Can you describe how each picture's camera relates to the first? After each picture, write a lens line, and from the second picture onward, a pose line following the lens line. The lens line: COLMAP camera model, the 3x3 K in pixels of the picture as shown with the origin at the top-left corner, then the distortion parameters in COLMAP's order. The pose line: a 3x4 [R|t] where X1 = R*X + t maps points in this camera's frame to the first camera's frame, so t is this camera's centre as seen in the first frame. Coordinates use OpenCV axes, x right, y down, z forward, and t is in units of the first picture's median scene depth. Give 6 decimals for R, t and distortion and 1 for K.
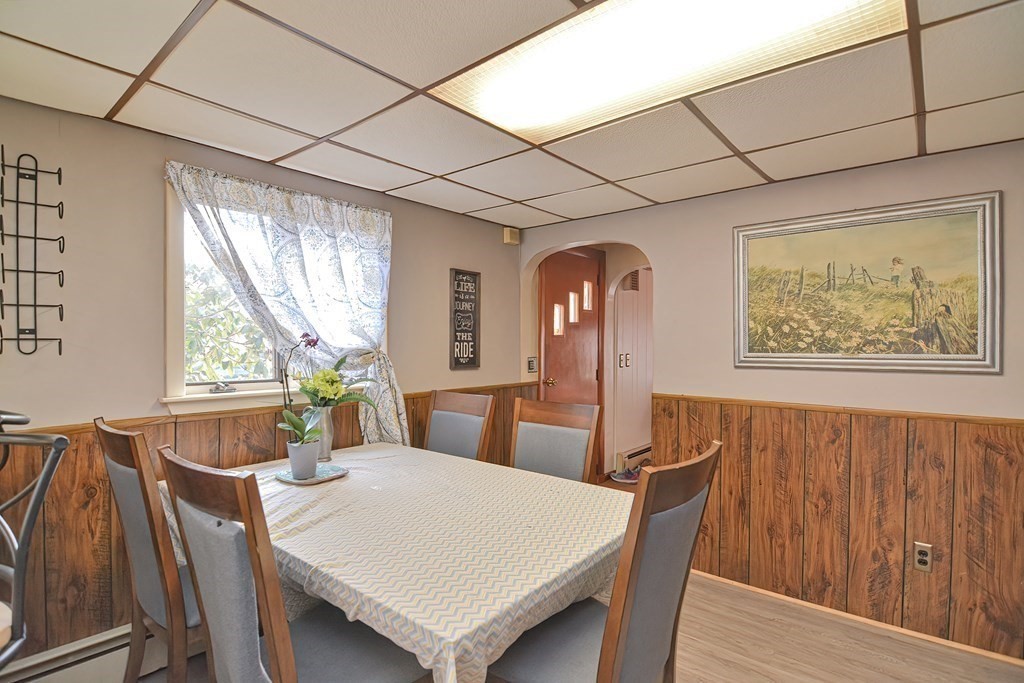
lens RADIAL K [[496.6, 0, 503.8], [0, 496.6, 344.8], [0, 0, 1]] dist [-0.001876, -0.010710]
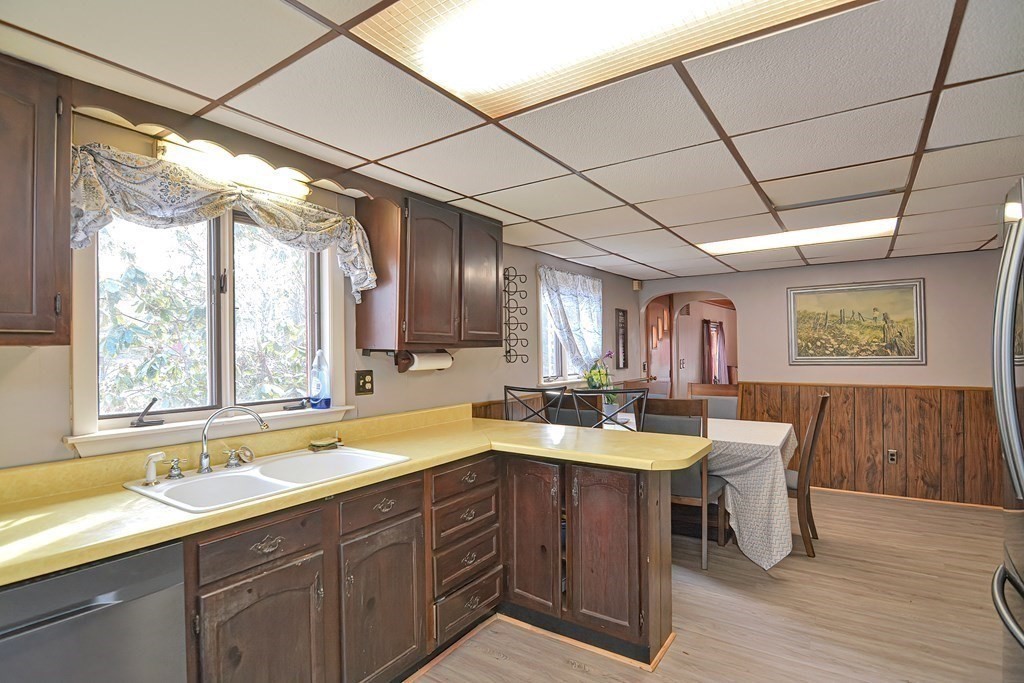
lens RADIAL K [[496.6, 0, 503.8], [0, 496.6, 344.8], [0, 0, 1]] dist [-0.001876, -0.010710]
pose [[0.995228, -0.013273, 0.096666, -0.855226], [0.015014, 0.999738, -0.017301, -0.014357], [-0.096411, 0.018670, 0.995166, -0.805304]]
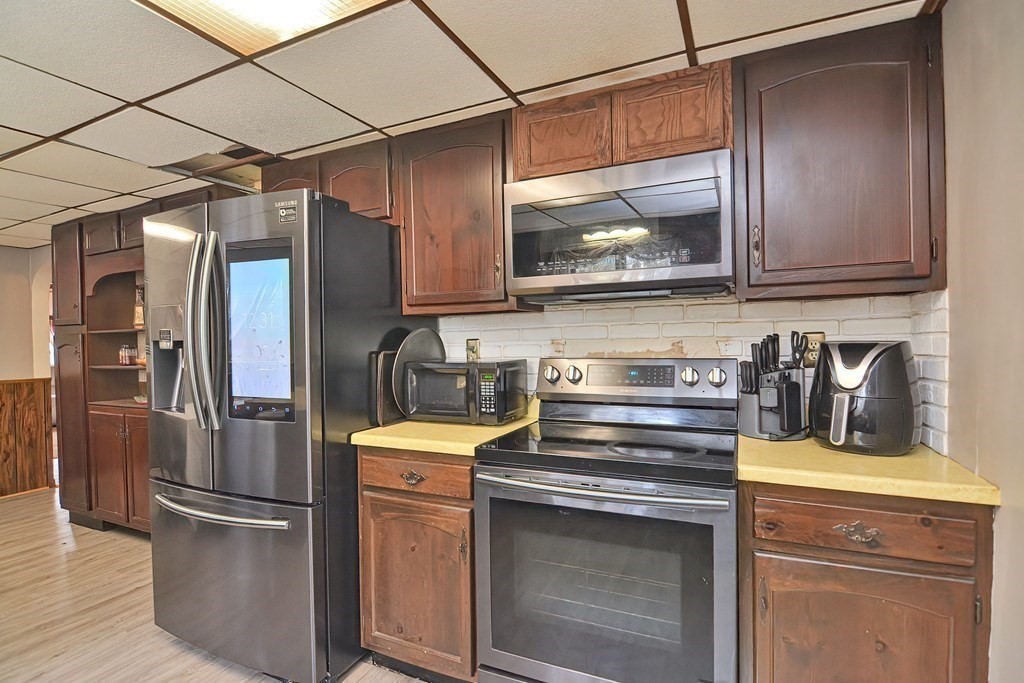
lens RADIAL K [[496.6, 0, 503.8], [0, 496.6, 344.8], [0, 0, 1]] dist [-0.001876, -0.010710]
pose [[-0.248968, -0.005323, 0.968497, -1.076633], [0.021371, 0.999711, 0.010988, 0.021177], [-0.968276, 0.023433, -0.248782, -0.610655]]
